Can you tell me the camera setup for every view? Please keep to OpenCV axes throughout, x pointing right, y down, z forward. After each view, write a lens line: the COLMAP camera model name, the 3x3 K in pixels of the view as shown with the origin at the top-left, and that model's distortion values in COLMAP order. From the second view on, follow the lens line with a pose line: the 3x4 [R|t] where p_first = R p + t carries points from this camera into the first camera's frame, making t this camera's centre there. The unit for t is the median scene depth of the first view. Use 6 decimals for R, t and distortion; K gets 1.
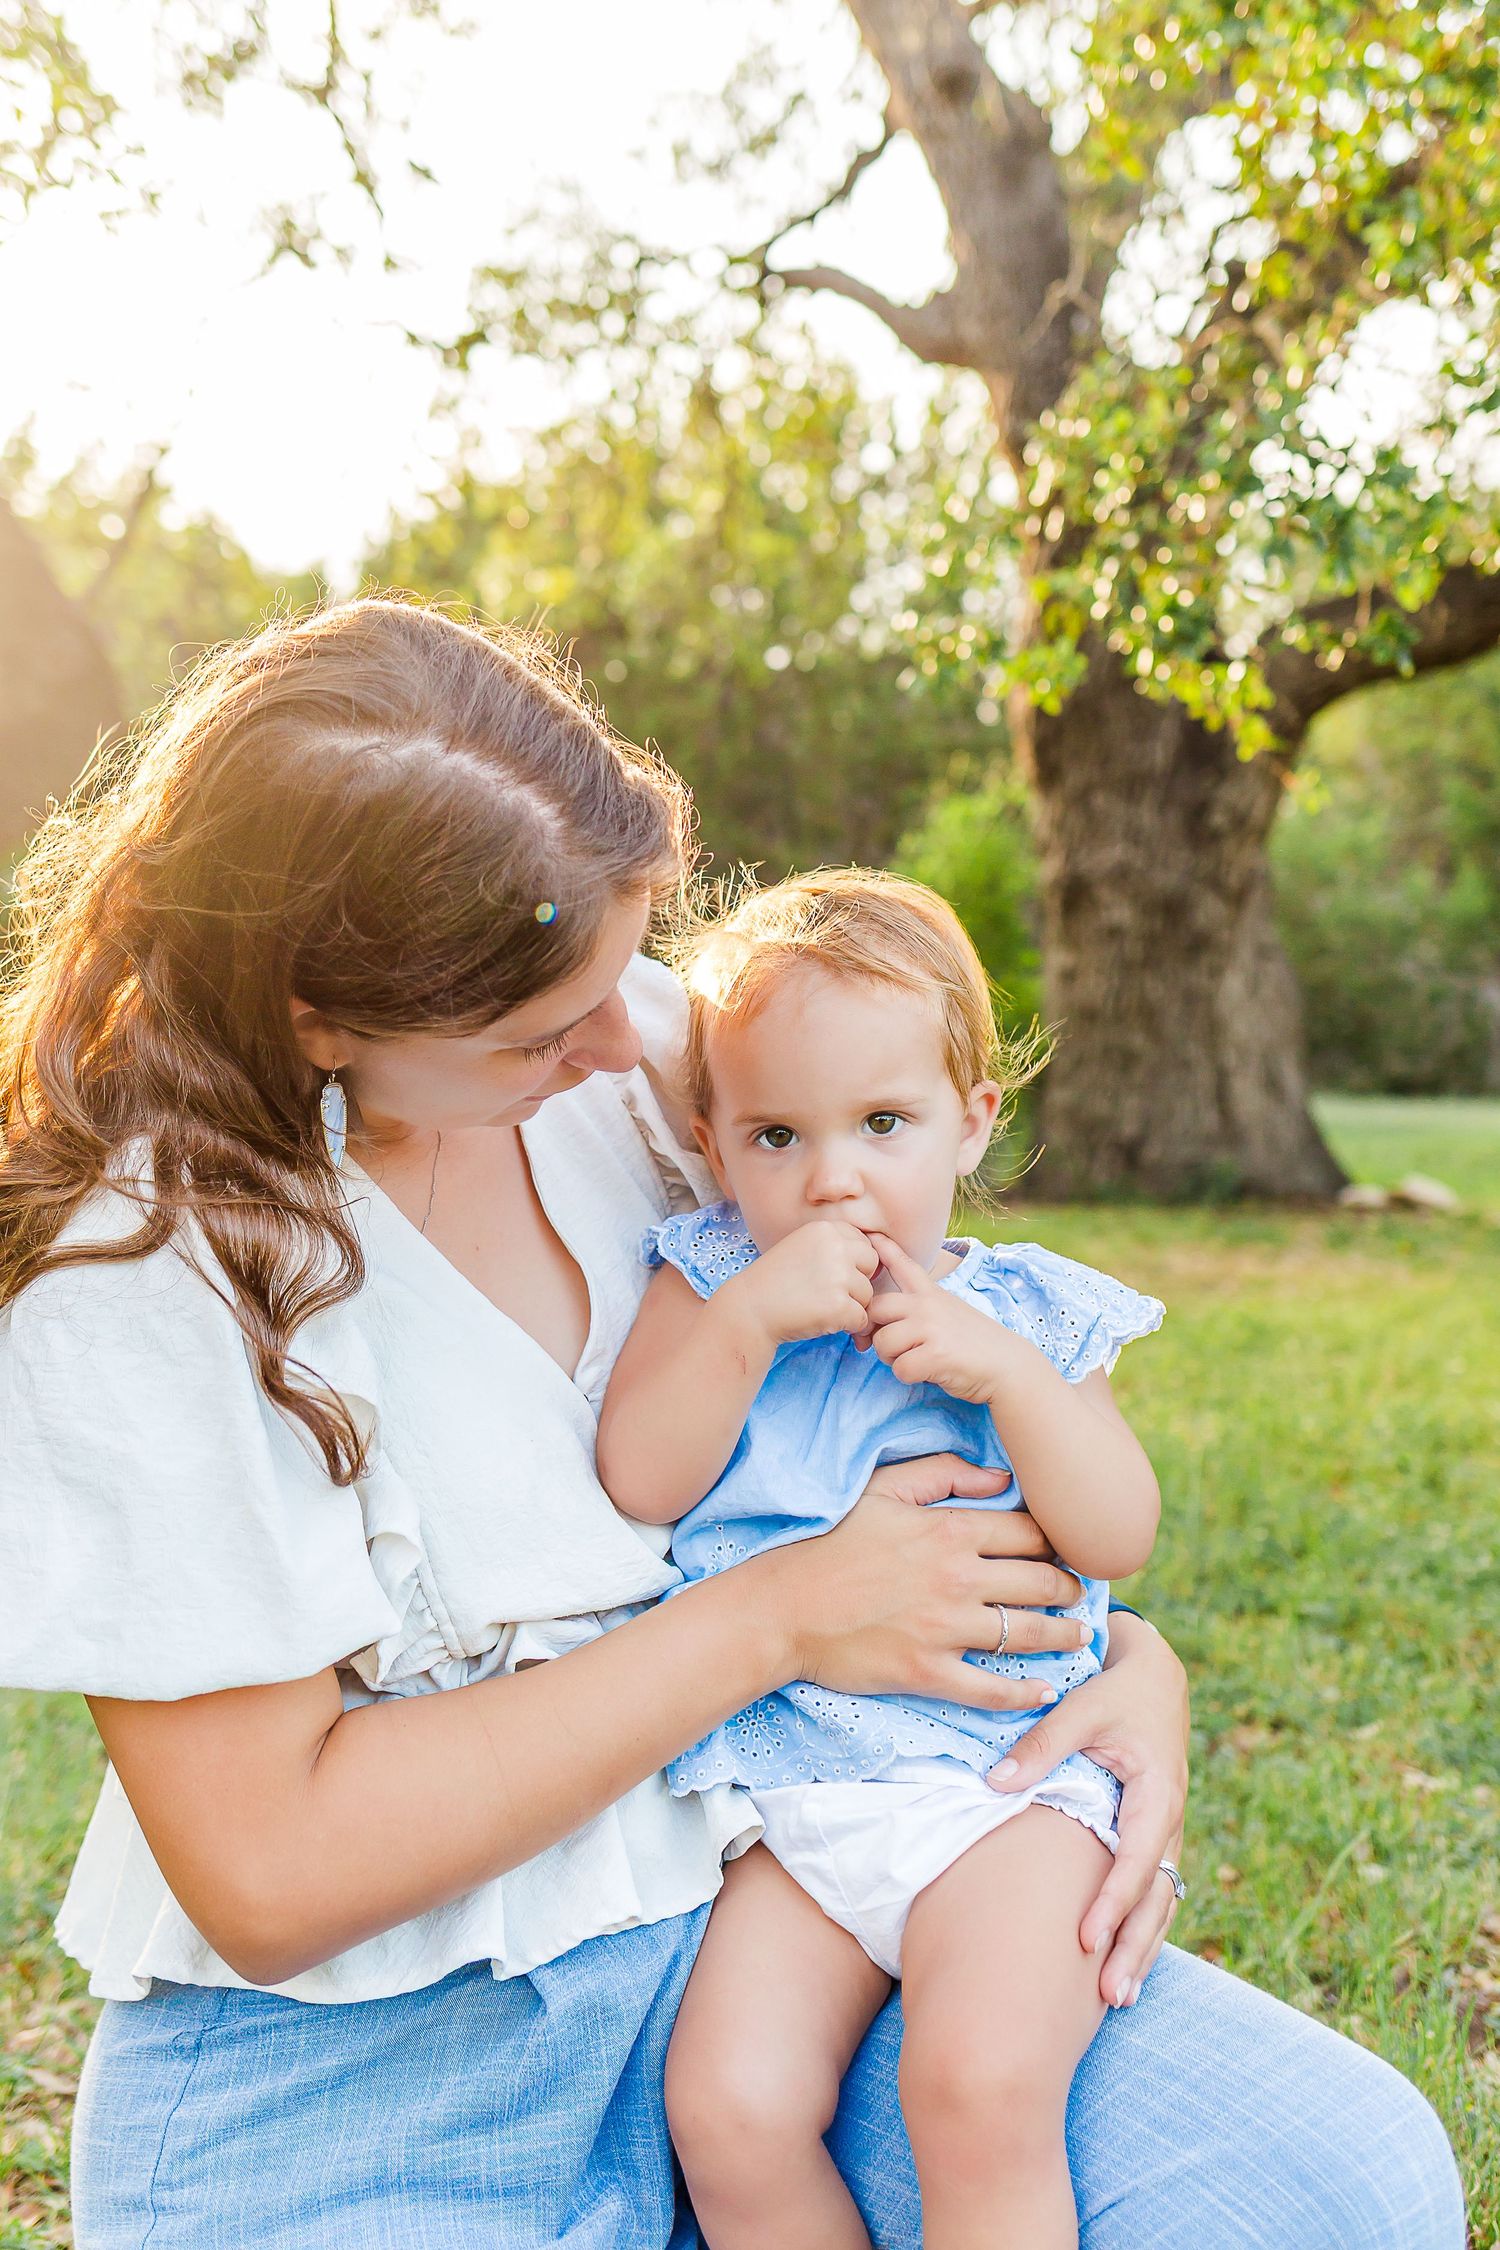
lens RADIAL K [[2196.7, 0, 750.0], [0, 2196.7, 1125.0], [0, 0, 1]] dist [-0.020099, -0.007130]
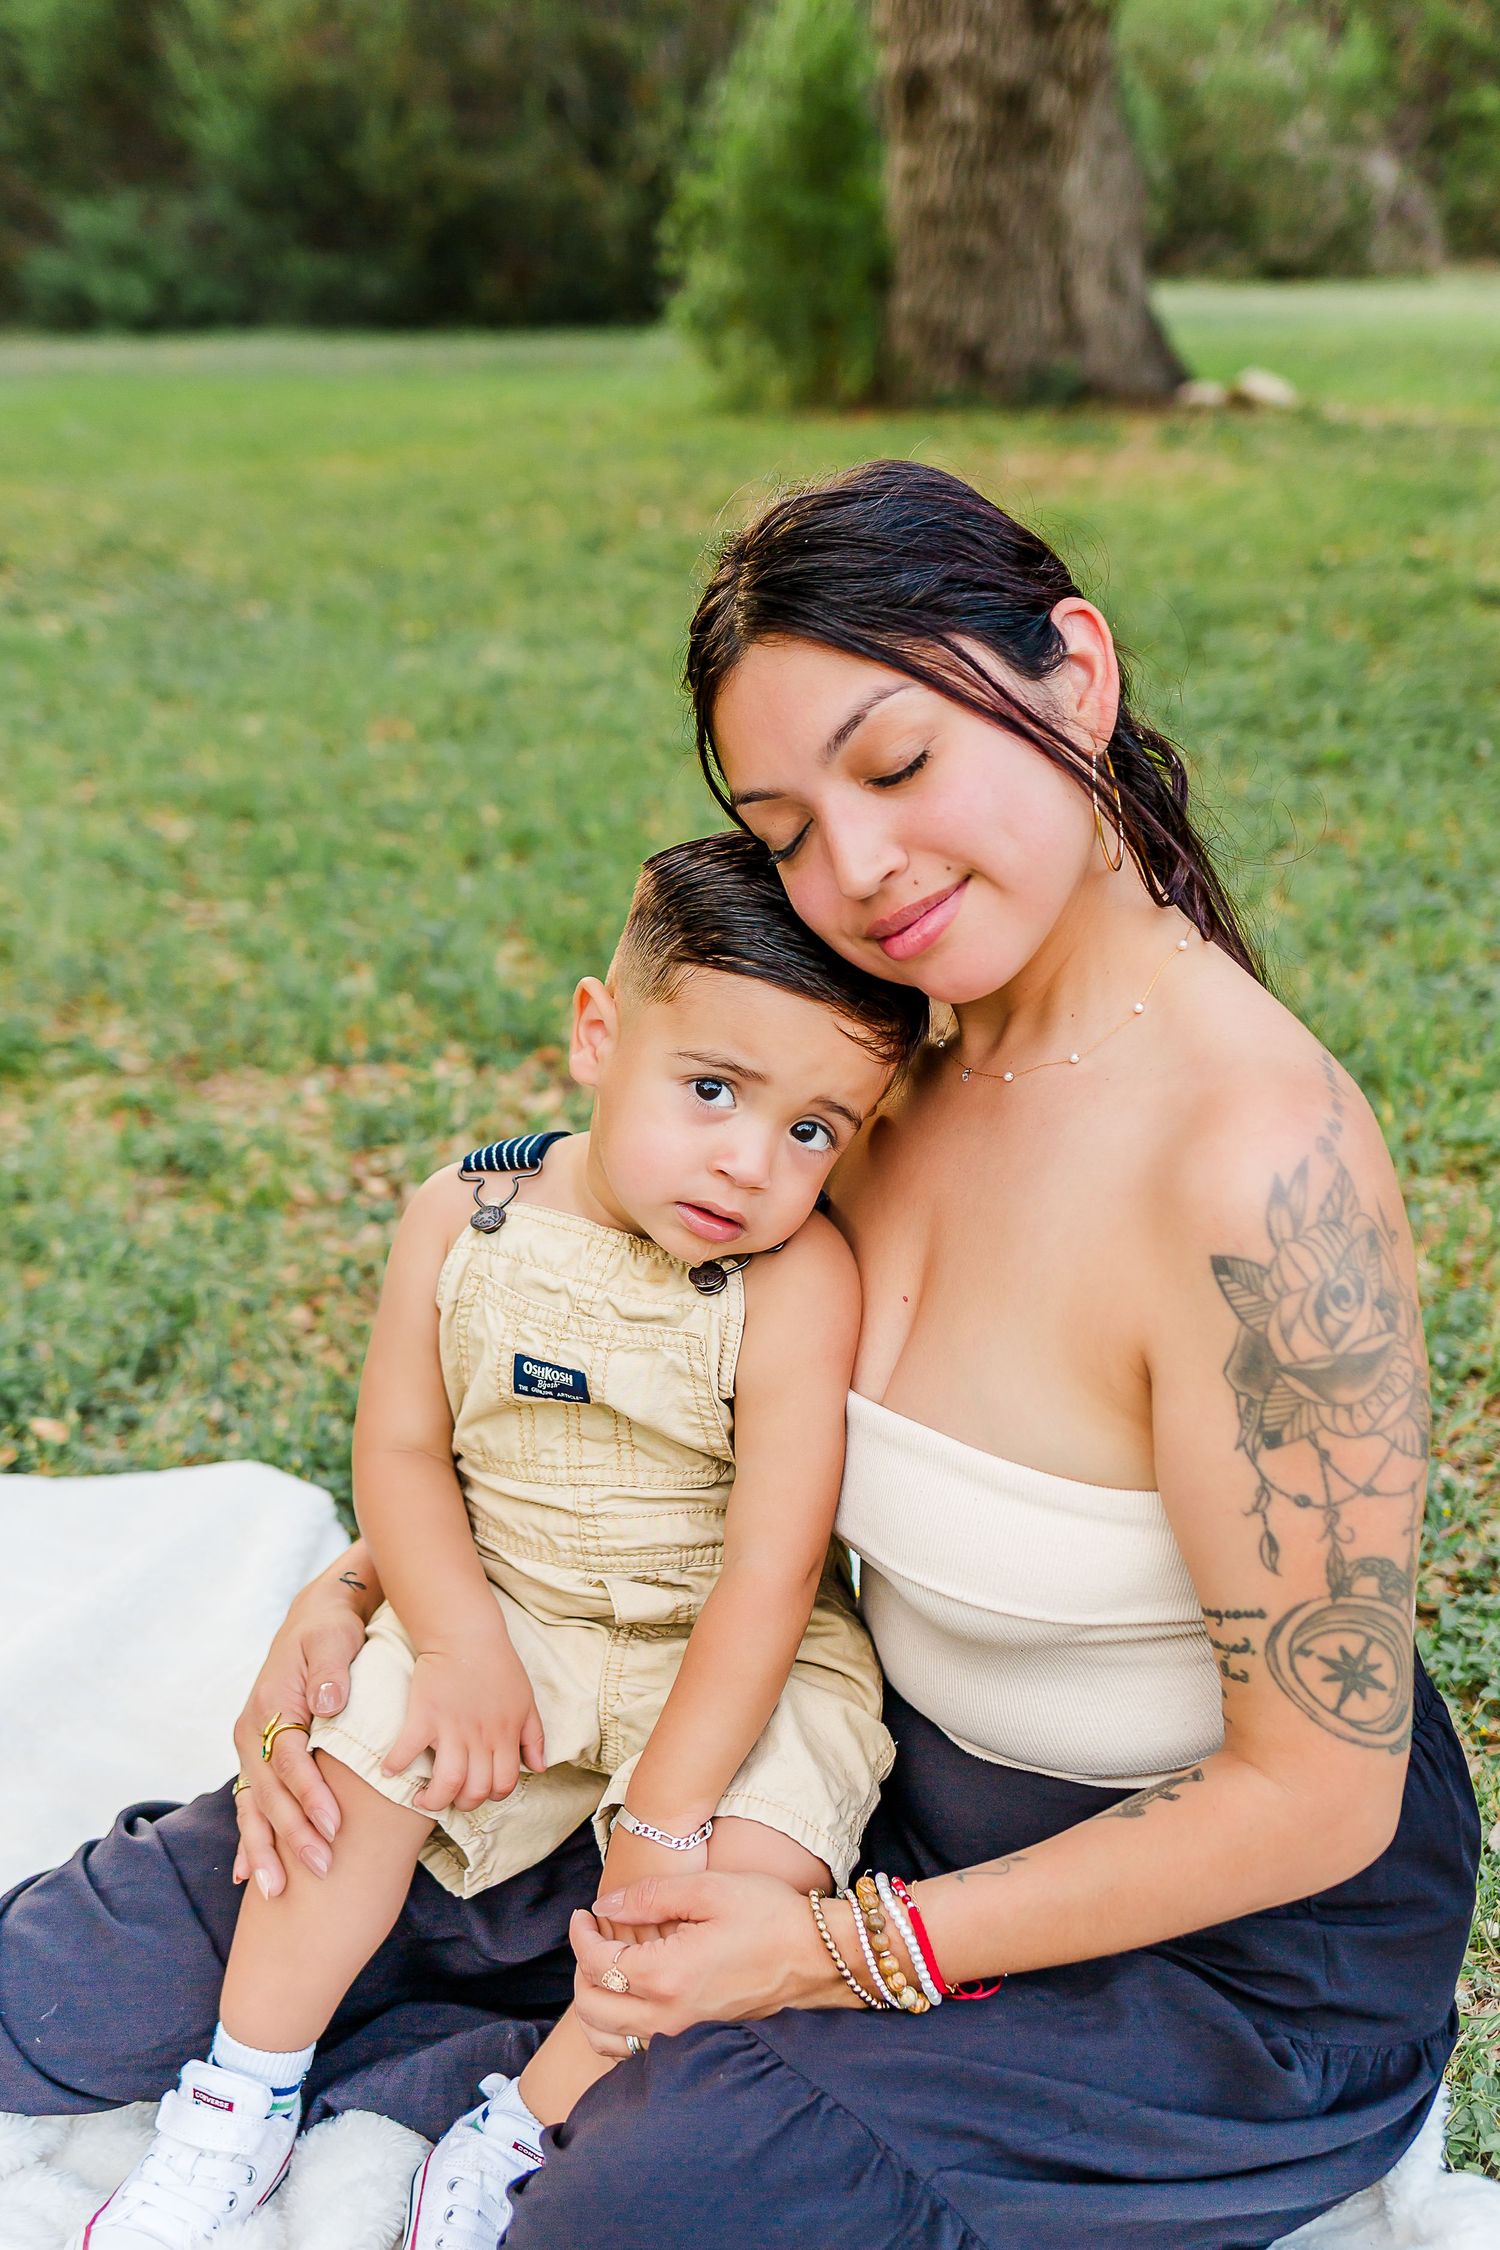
lens RADIAL K [[2283.7, 0, 734.0], [0, 2283.7, 1022.3], [0, 0, 1]] dist [0.000211, -0.017712]
pose [[0.998057, -0.046955, 0.040945, 0.003965], [0.033089, 0.956388, 0.290218, -0.003717], [-0.052787, -0.288299, 0.956084, -0.094829]]
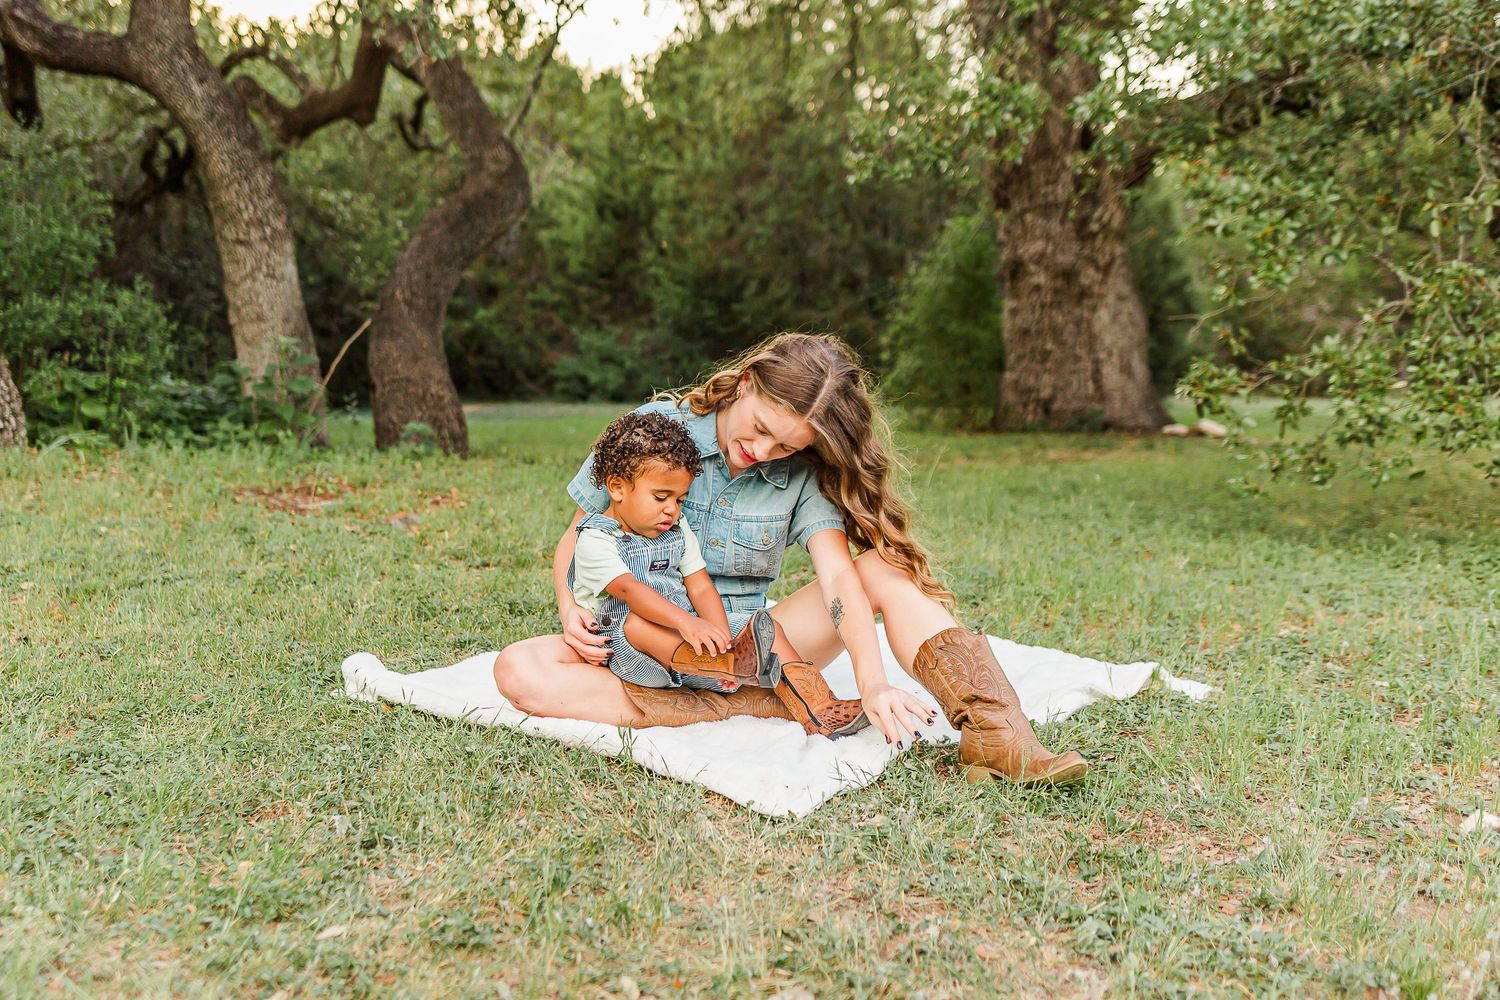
lens RADIAL K [[1576.6, 0, 694.4], [0, 1576.6, 501.2], [0, 0, 1]] dist [-0.000315, -0.007338]
pose [[0.989645, 0.006167, -0.143406, 0.068612], [-0.000934, 0.999332, 0.036527, 0.044562], [0.143536, -0.036015, 0.988990, -0.376771]]
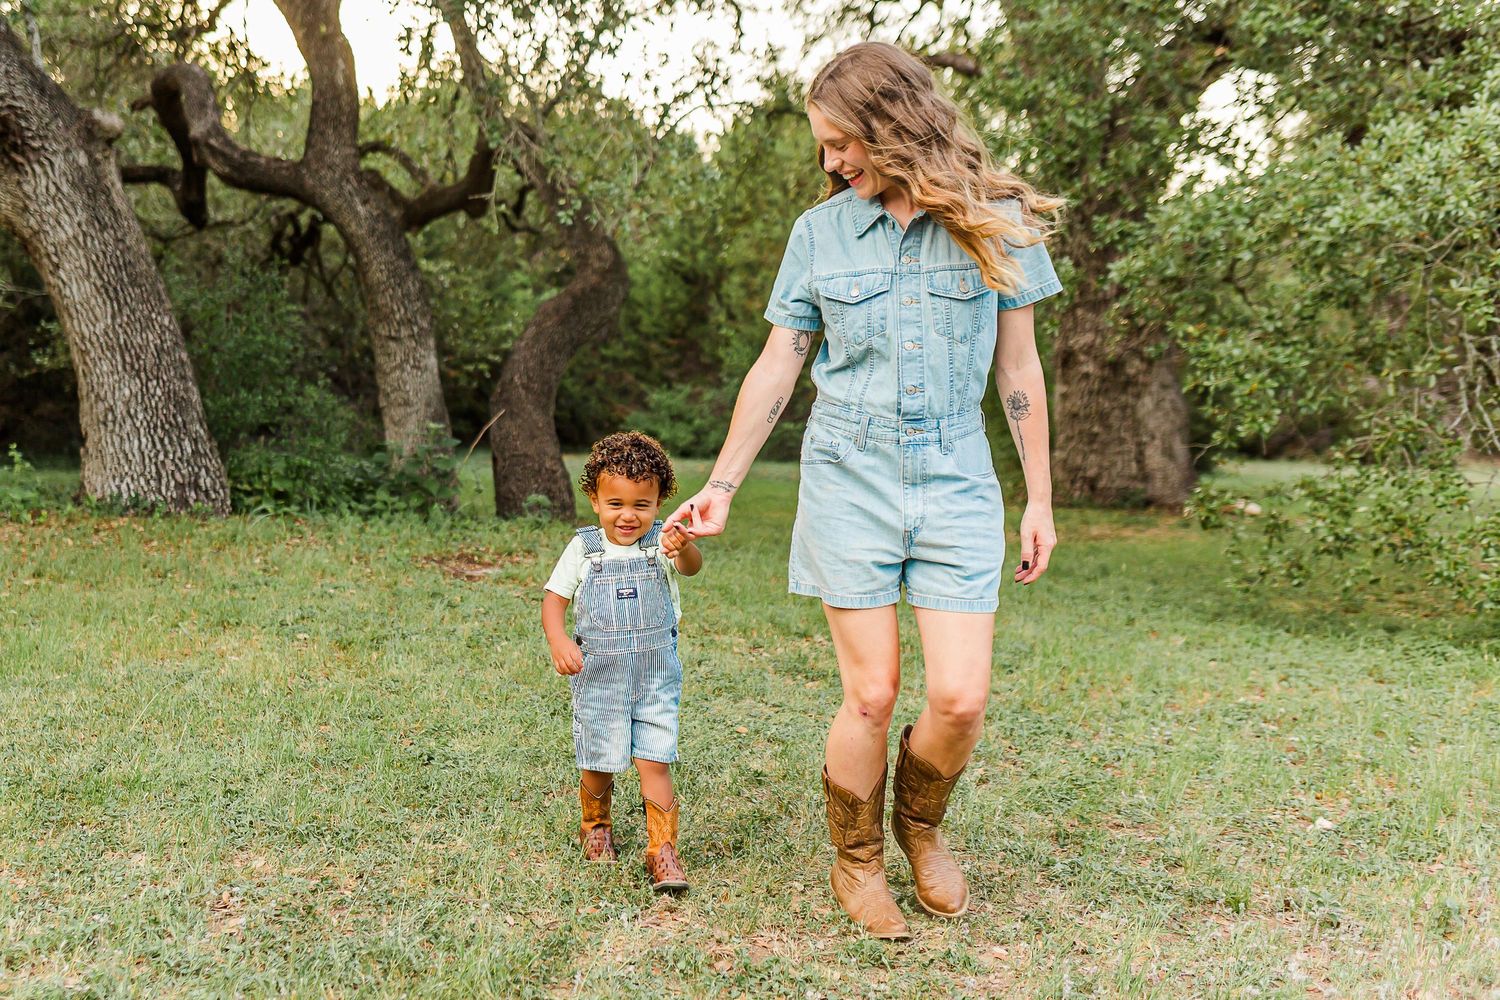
lens RADIAL K [[1611.3, 0, 604.2], [0, 1611.3, 528.8], [0, 0, 1]] dist [-0.007347, -0.004699]
pose [[0.973909, 0.030584, -0.224870, 0.068247], [-0.023761, 0.999173, 0.032985, 0.015663], [0.225693, -0.026781, 0.973830, -0.564134]]
